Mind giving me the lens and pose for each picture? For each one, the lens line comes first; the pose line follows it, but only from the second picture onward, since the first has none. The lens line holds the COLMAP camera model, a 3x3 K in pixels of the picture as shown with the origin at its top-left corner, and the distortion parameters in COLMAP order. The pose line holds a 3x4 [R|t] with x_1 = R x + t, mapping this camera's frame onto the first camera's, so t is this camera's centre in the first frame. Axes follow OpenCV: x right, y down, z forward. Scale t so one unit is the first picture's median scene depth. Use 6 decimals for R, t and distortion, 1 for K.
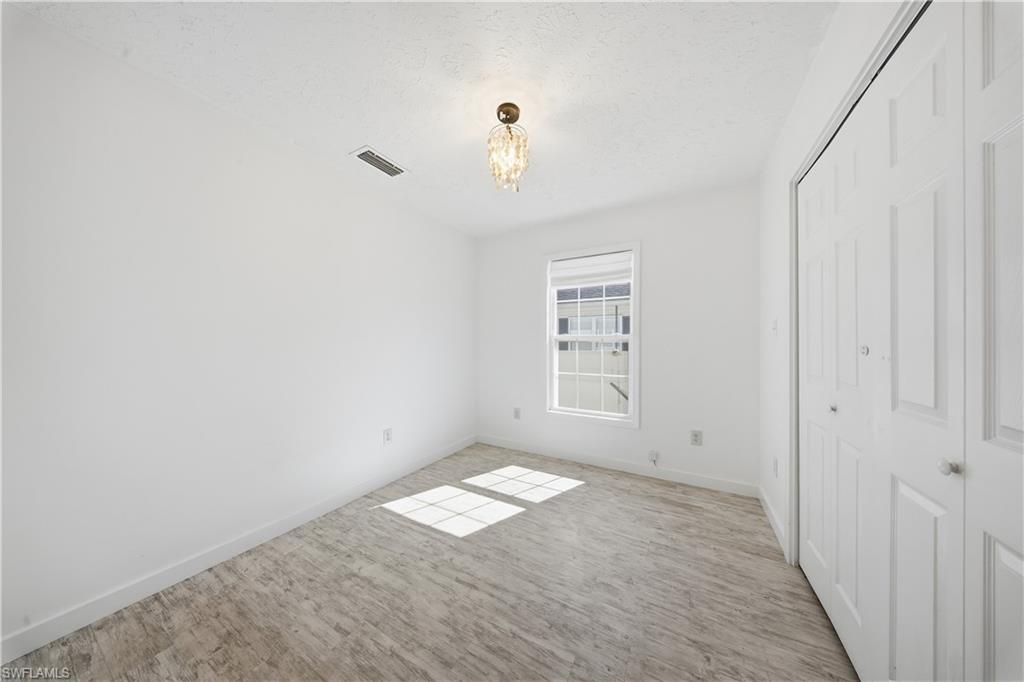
lens RADIAL K [[306.2, 0, 517.1], [0, 306.2, 343.7], [0, 0, 1]] dist [-0.004316, -0.000267]
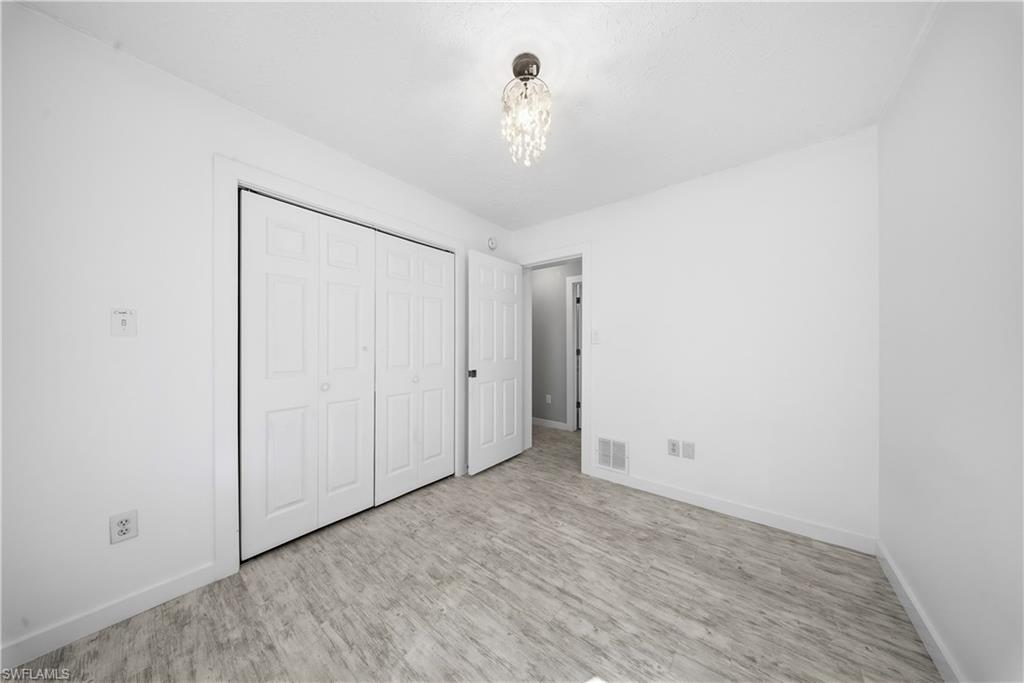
lens RADIAL K [[306.2, 0, 518.0], [0, 306.2, 342.5], [0, 0, 1]] dist [-0.004316, -0.000267]
pose [[-0.988056, -0.004028, 0.154043, -0.153594], [-0.004999, 0.999970, -0.005916, -0.009218], [-0.154014, -0.006616, -0.988046, 2.010981]]
